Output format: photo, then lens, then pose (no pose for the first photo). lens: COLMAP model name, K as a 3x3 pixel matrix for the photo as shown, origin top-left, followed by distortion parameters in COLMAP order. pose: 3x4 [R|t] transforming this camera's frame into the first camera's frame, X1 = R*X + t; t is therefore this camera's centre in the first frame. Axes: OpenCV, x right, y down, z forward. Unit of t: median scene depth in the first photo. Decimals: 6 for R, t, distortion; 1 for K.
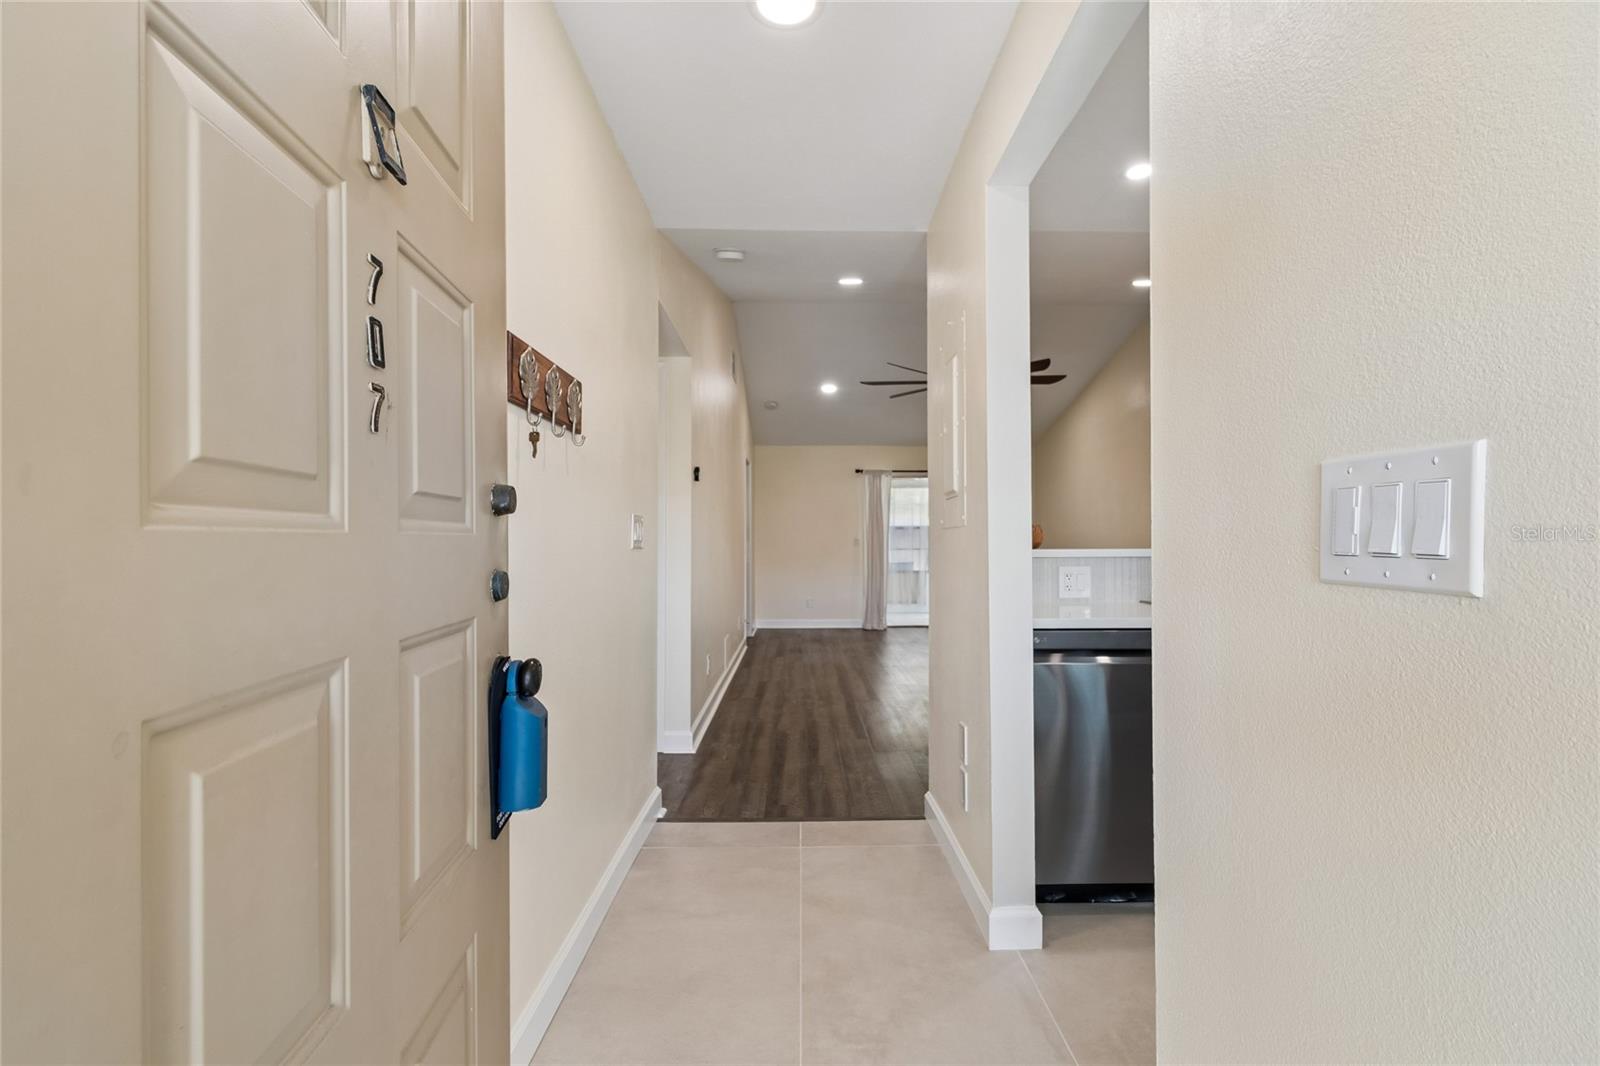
lens RADIAL K [[721.8, 0, 809.7], [0, 721.8, 544.2], [0, 0, 1]] dist [0.001255, 0.000074]
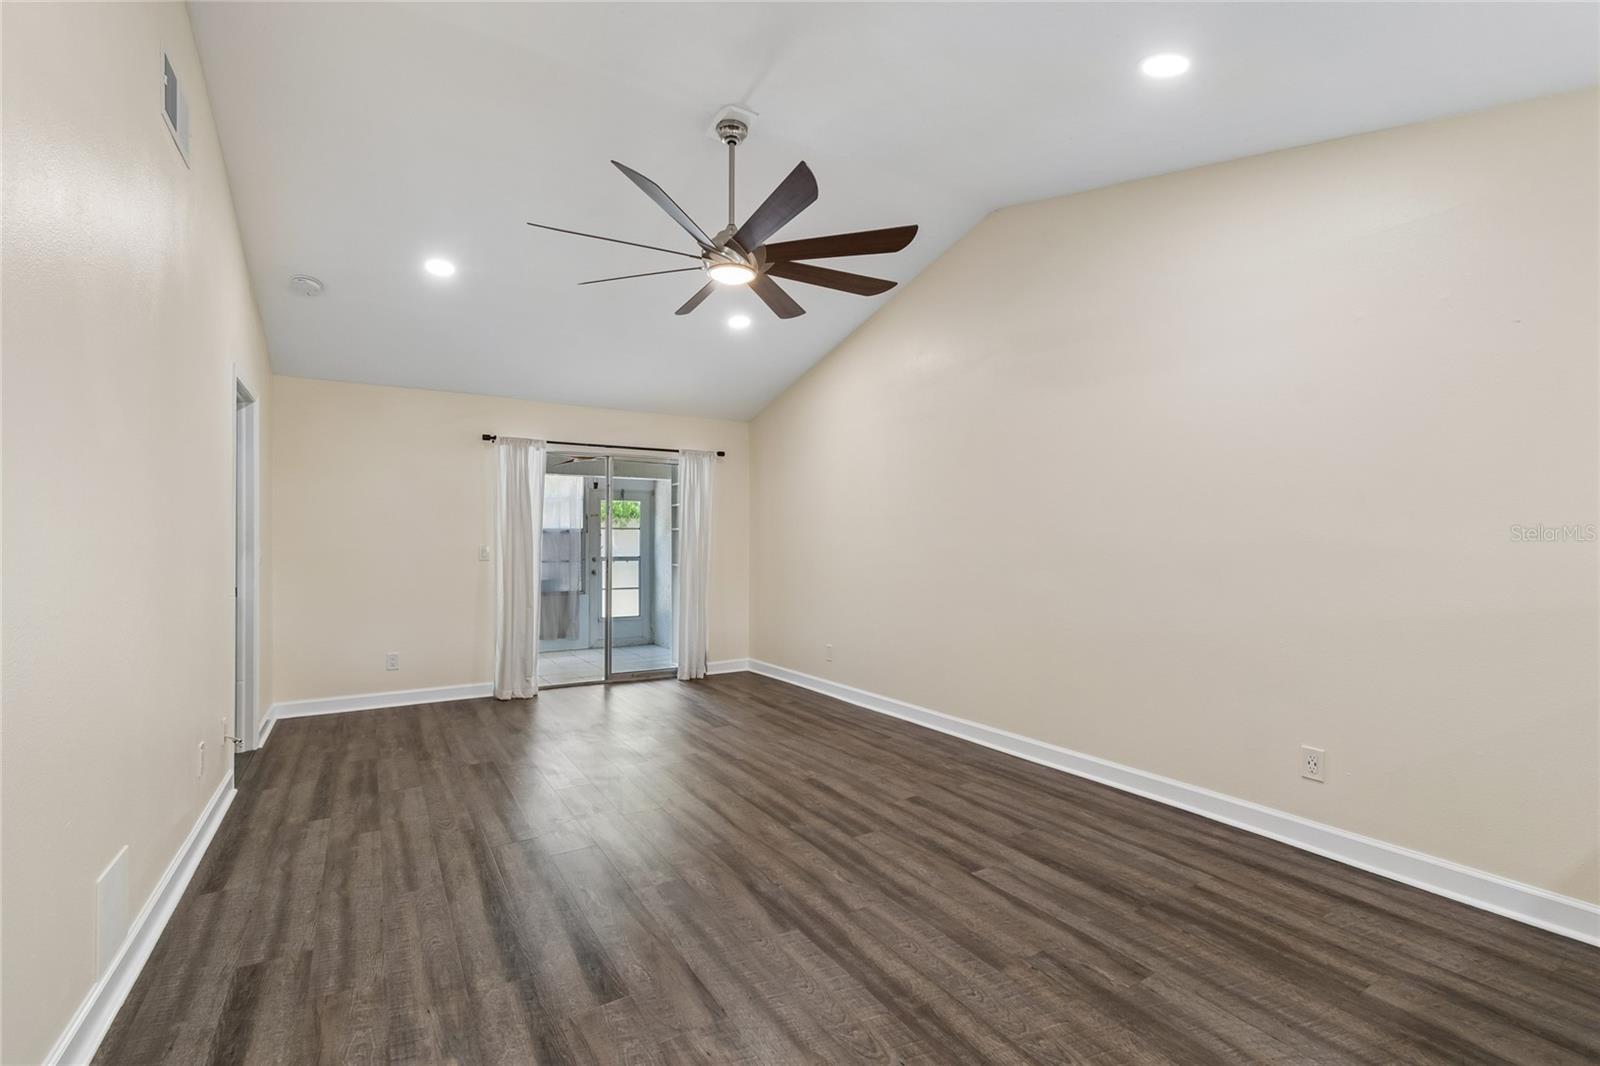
lens RADIAL K [[721.8, 0, 820.2], [0, 721.8, 540.6], [0, 0, 1]] dist [0.001255, 0.000074]
pose [[0.856272, 0.003032, 0.516516, -0.007248], [0.001760, 0.999960, -0.008787, -0.011023], [-0.516522, 0.008433, 0.856232, 0.418891]]
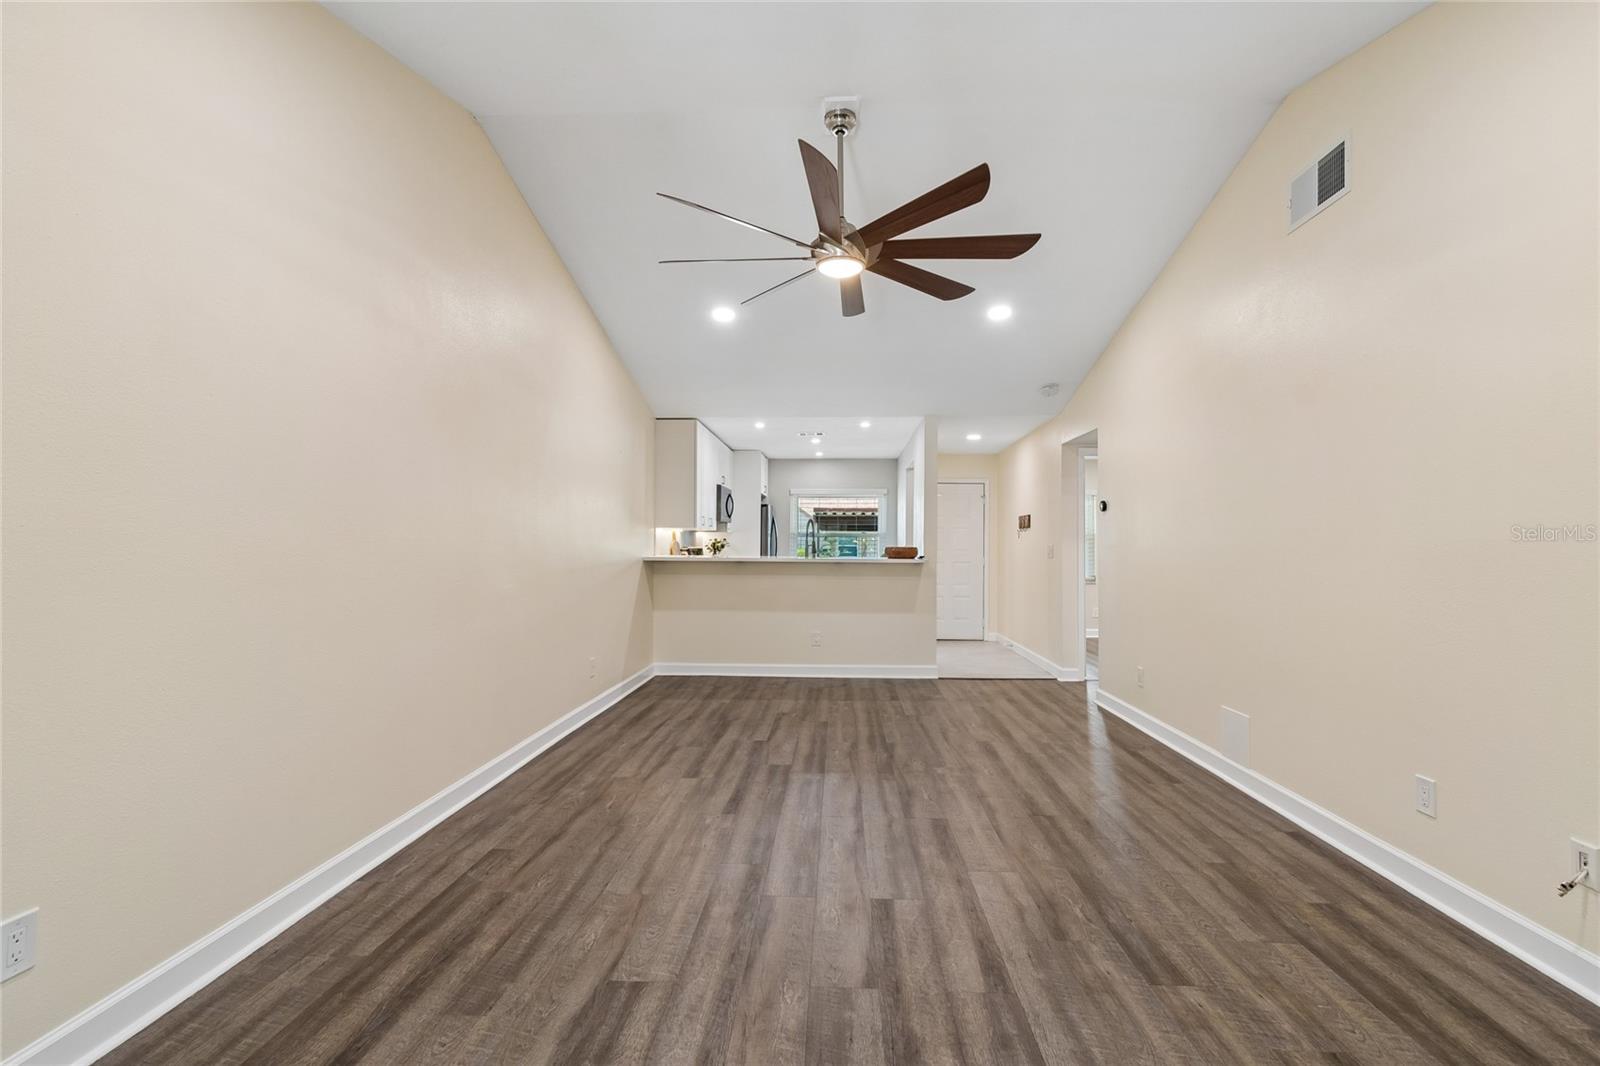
lens RADIAL K [[721.8, 0, 810.3], [0, 721.8, 531.4], [0, 0, 1]] dist [0.001255, 0.000074]
pose [[-0.998415, -0.002405, 0.056224, 0.166195], [-0.003664, 0.999745, -0.022289, -0.009233], [-0.056157, -0.022459, -0.998169, 1.256008]]
